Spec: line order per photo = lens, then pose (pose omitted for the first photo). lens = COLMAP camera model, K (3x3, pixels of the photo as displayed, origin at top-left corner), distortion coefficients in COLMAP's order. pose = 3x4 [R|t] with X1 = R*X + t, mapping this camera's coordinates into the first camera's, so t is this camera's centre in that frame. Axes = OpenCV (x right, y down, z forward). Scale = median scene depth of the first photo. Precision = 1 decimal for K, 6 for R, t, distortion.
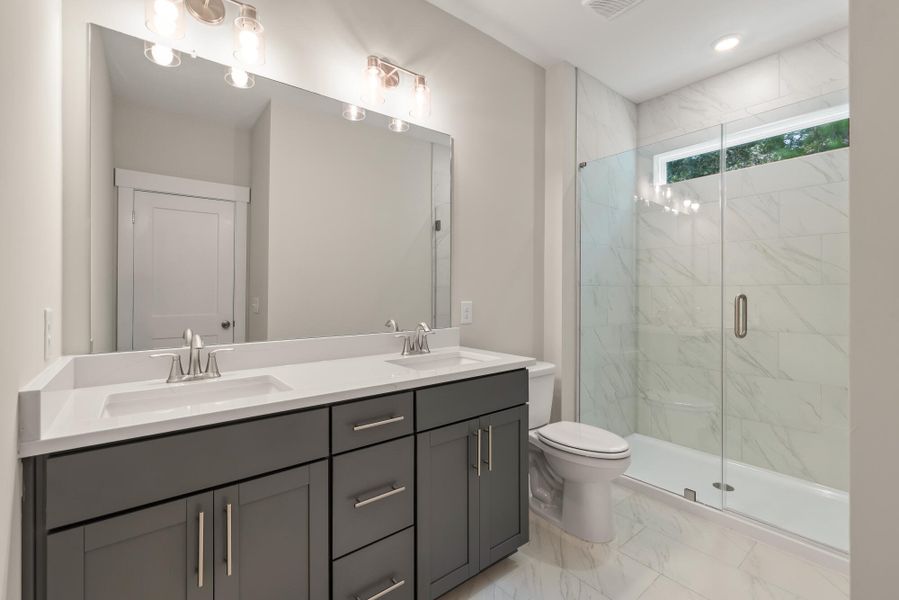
lens RADIAL K [[393.2, 0, 452.1], [0, 393.2, 293.5], [0, 0, 1]] dist [0.004537, 0.000305]
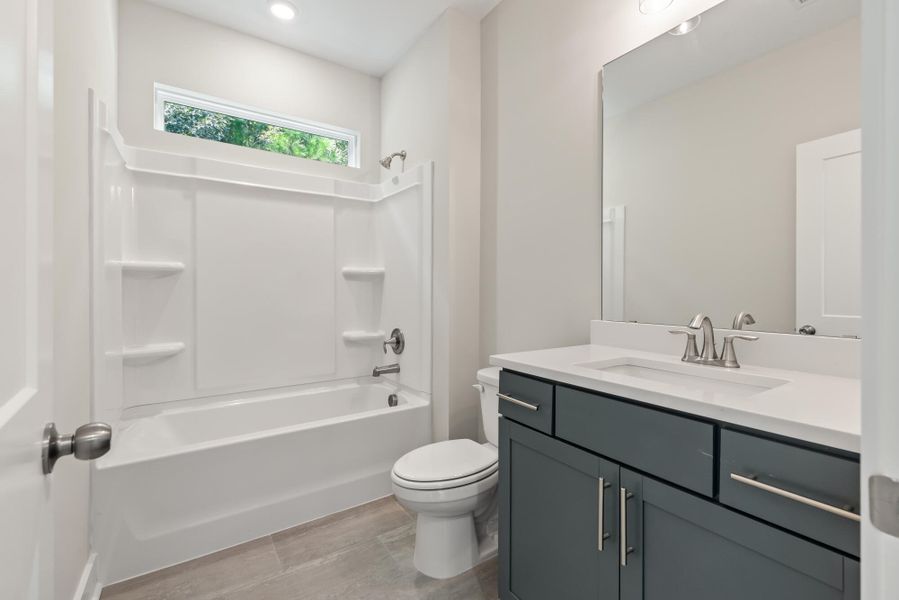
lens RADIAL K [[393.2, 0, 452.1], [0, 393.2, 293.5], [0, 0, 1]] dist [0.004537, 0.000305]
pose [[-0.087585, 0.018697, -0.995982, 0.409229], [0.008576, 0.999801, 0.018014, 0.017355], [0.996120, -0.006964, -0.087728, 0.467563]]
